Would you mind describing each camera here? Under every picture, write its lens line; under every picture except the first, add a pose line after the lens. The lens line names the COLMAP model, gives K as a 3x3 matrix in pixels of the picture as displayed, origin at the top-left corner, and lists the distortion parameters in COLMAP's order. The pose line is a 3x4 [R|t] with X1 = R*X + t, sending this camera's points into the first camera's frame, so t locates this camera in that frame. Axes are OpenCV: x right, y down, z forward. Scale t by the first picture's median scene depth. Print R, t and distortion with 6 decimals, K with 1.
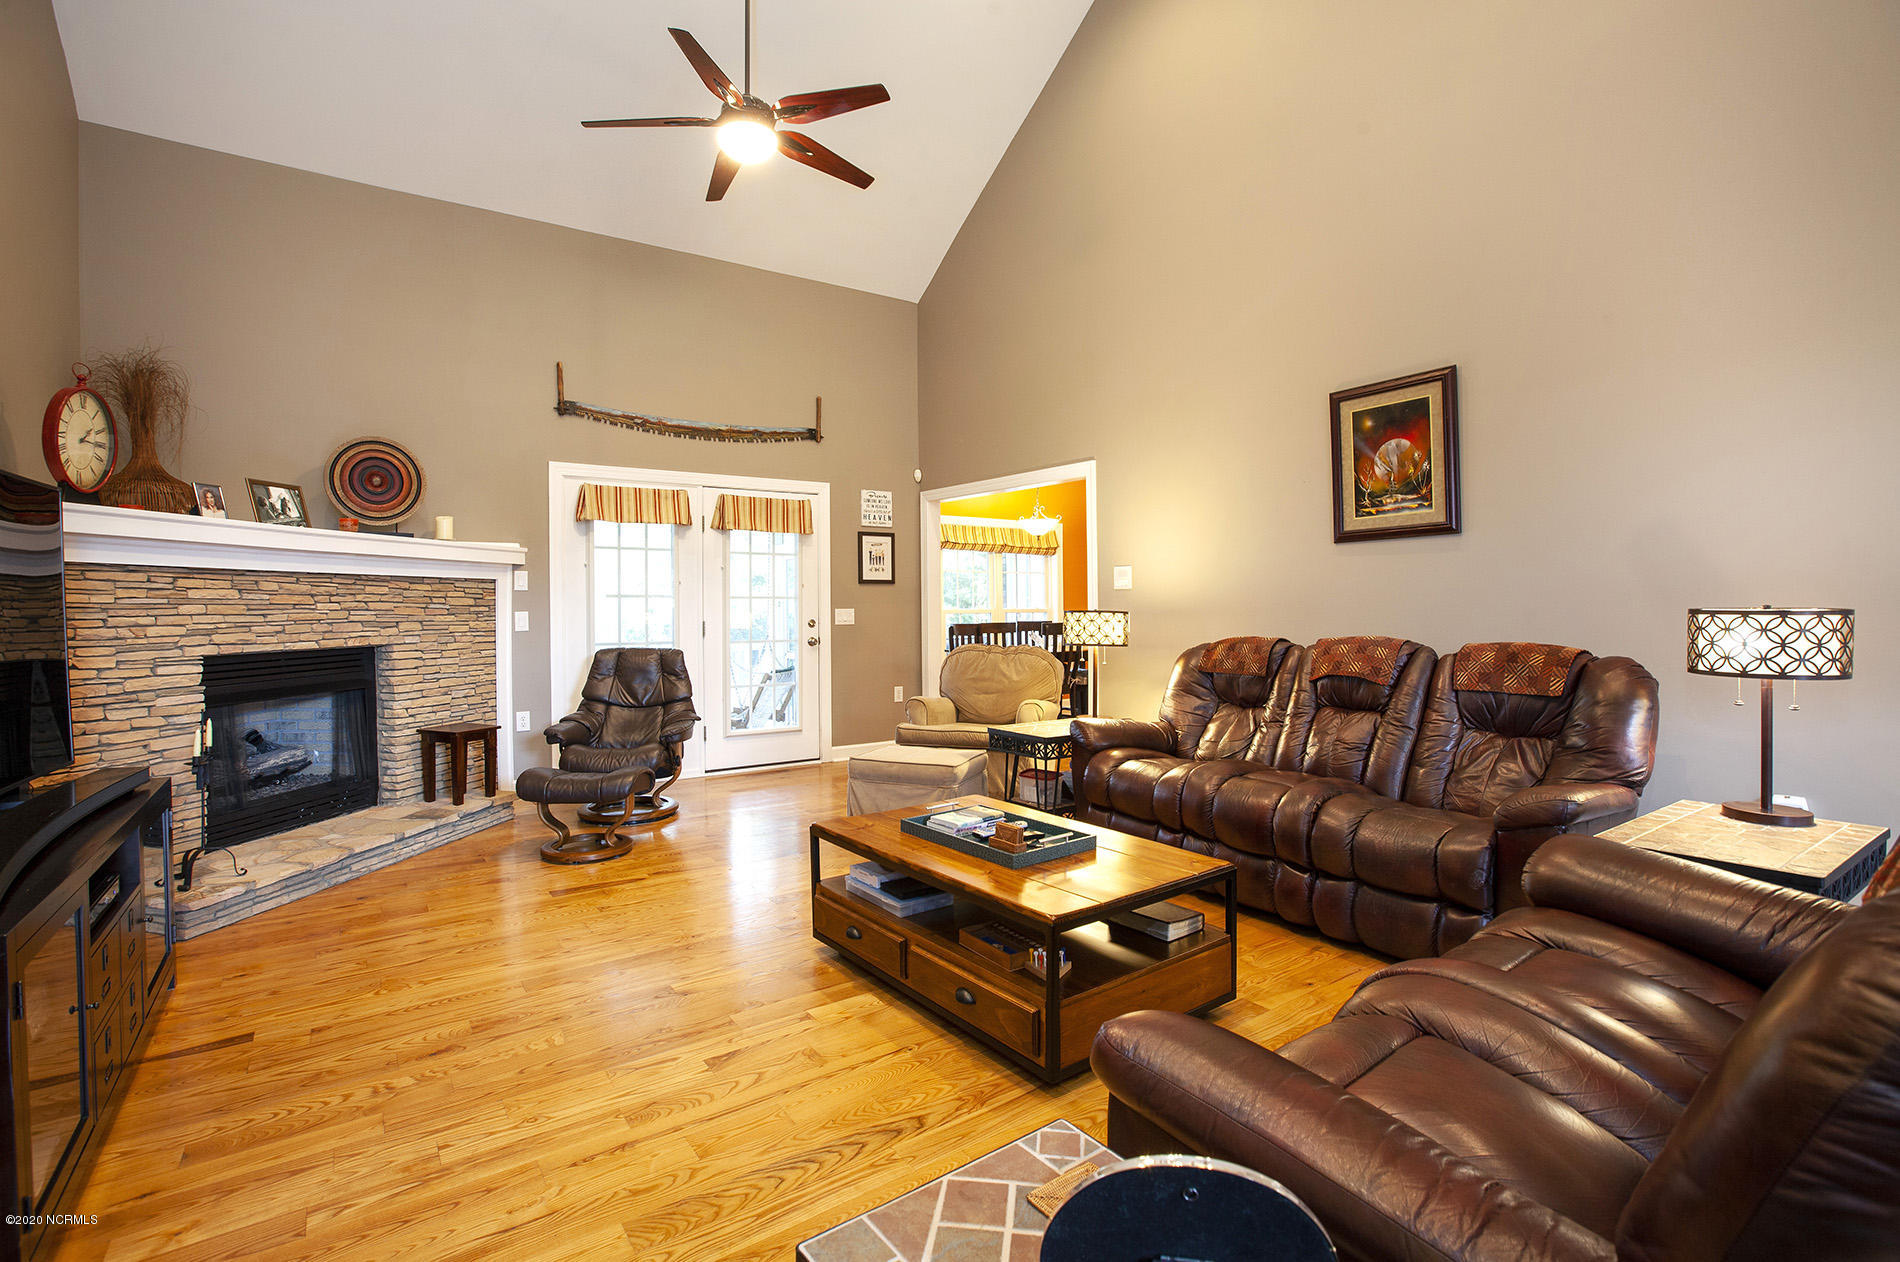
lens RADIAL K [[873.9, 0, 929.3], [0, 873.9, 619.6], [0, 0, 1]] dist [-0.042418, 0.014619]
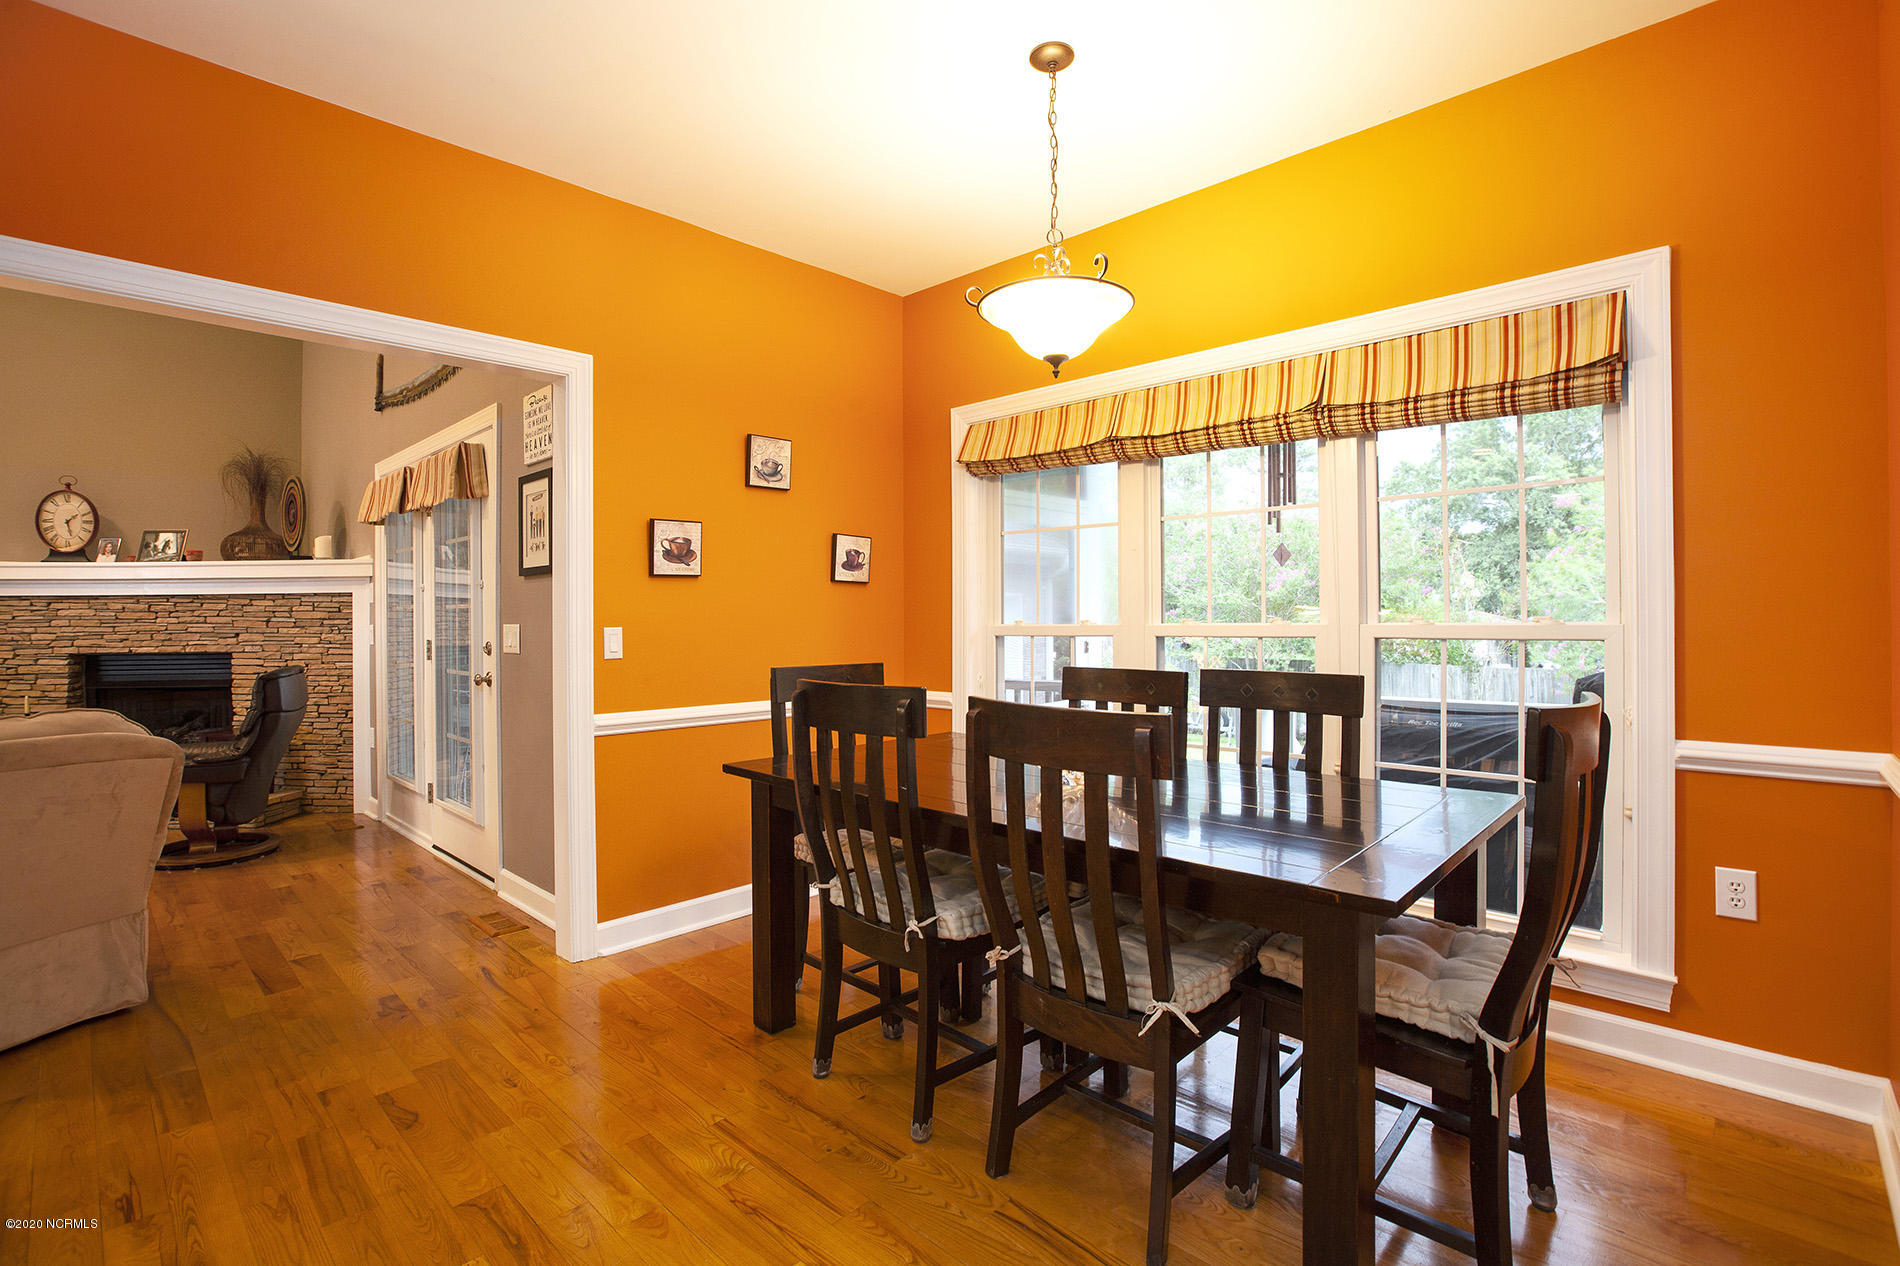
lens RADIAL K [[873.9, 0, 945.3], [0, 873.9, 617.6], [0, 0, 1]] dist [-0.042418, 0.014619]
pose [[0.201094, 0.006366, -0.979551, 0.620494], [-0.009139, 0.999948, 0.004623, -0.028382], [0.979529, 0.008023, 0.201141, 1.479620]]
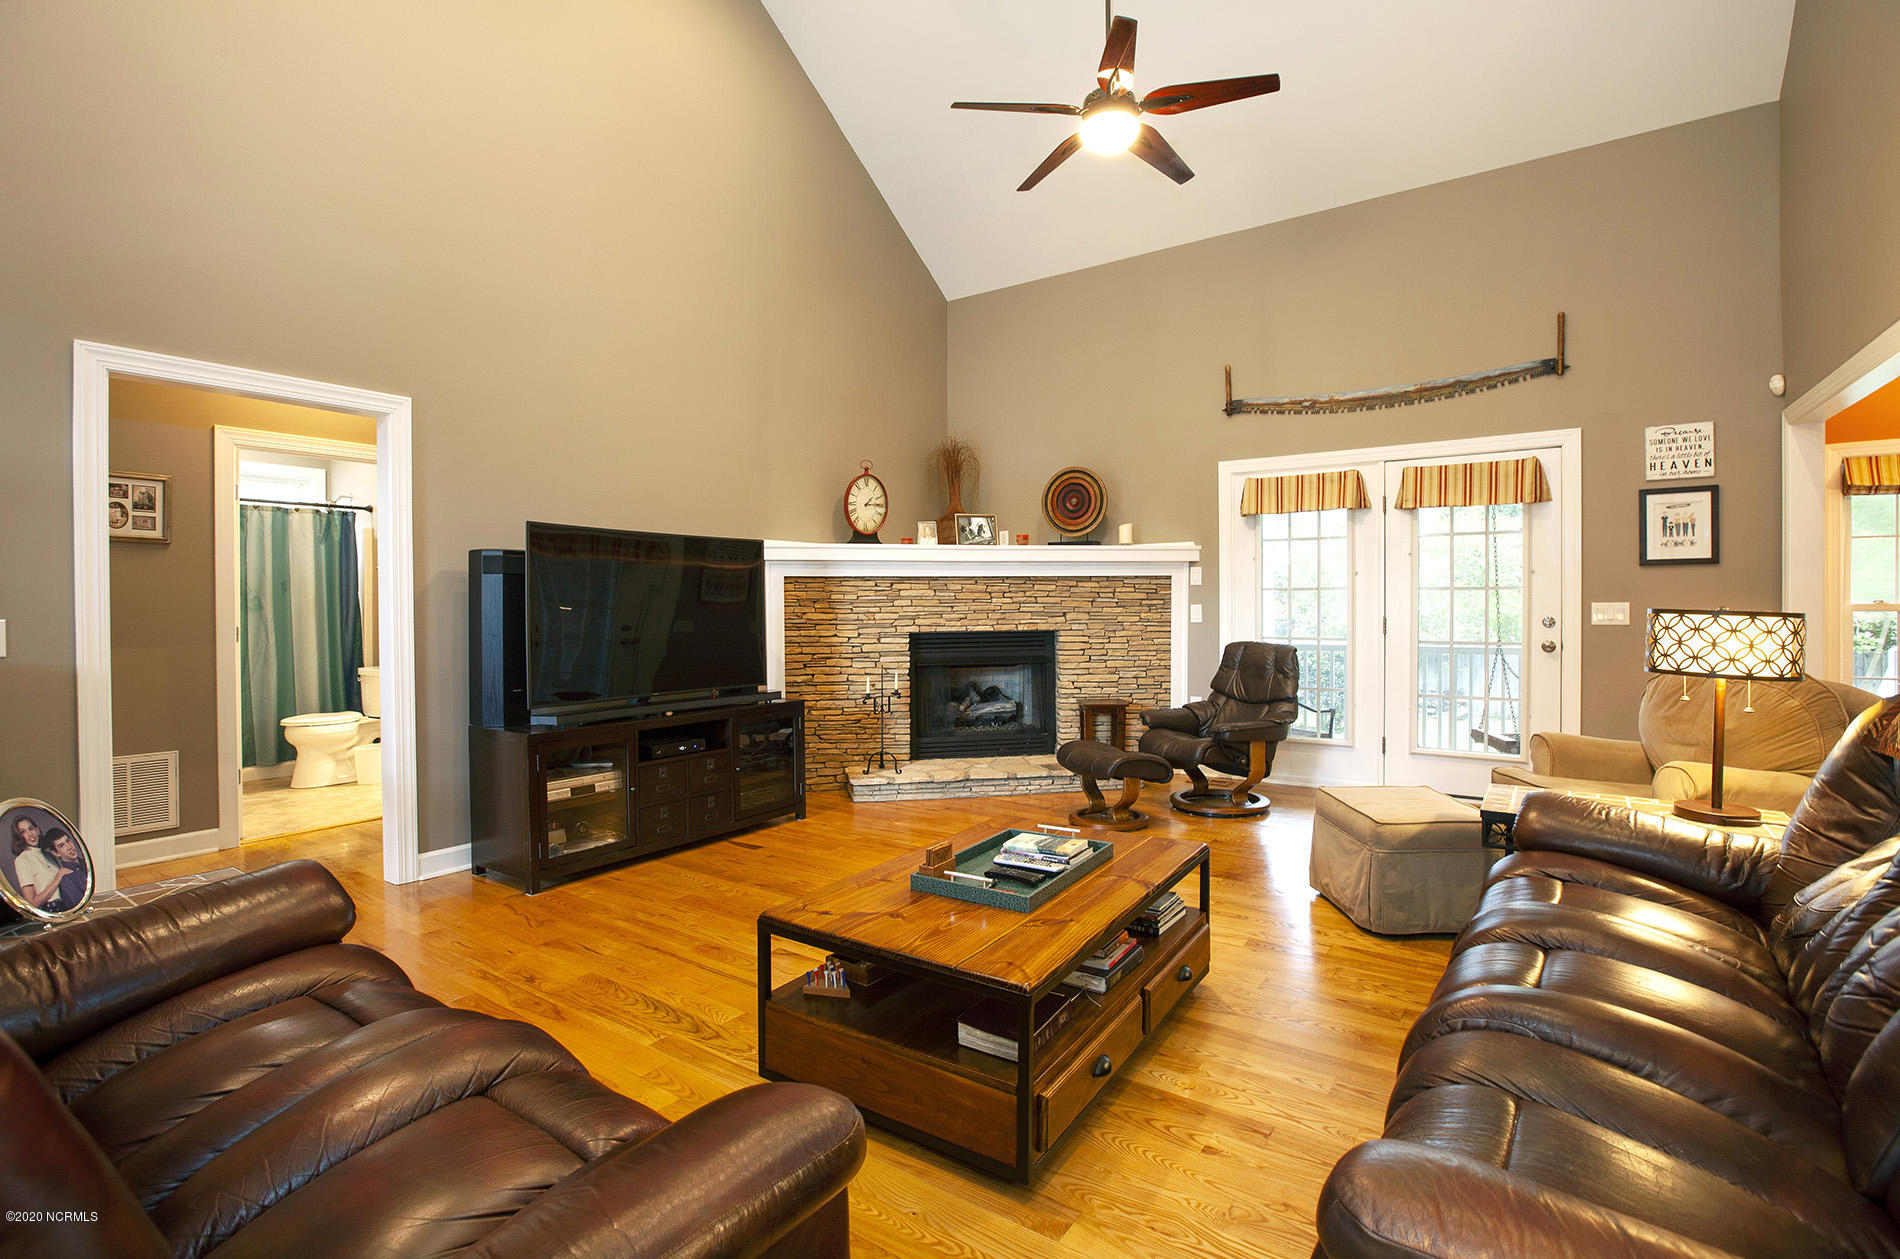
lens RADIAL K [[873.9, 0, 952.8], [0, 873.9, 623.3], [0, 0, 1]] dist [-0.042418, 0.014619]
pose [[0.365127, 0.022514, -0.930686, 0.450634], [-0.010244, 0.999744, 0.020166, -0.004936], [0.930901, 0.002171, 0.365264, 0.325259]]
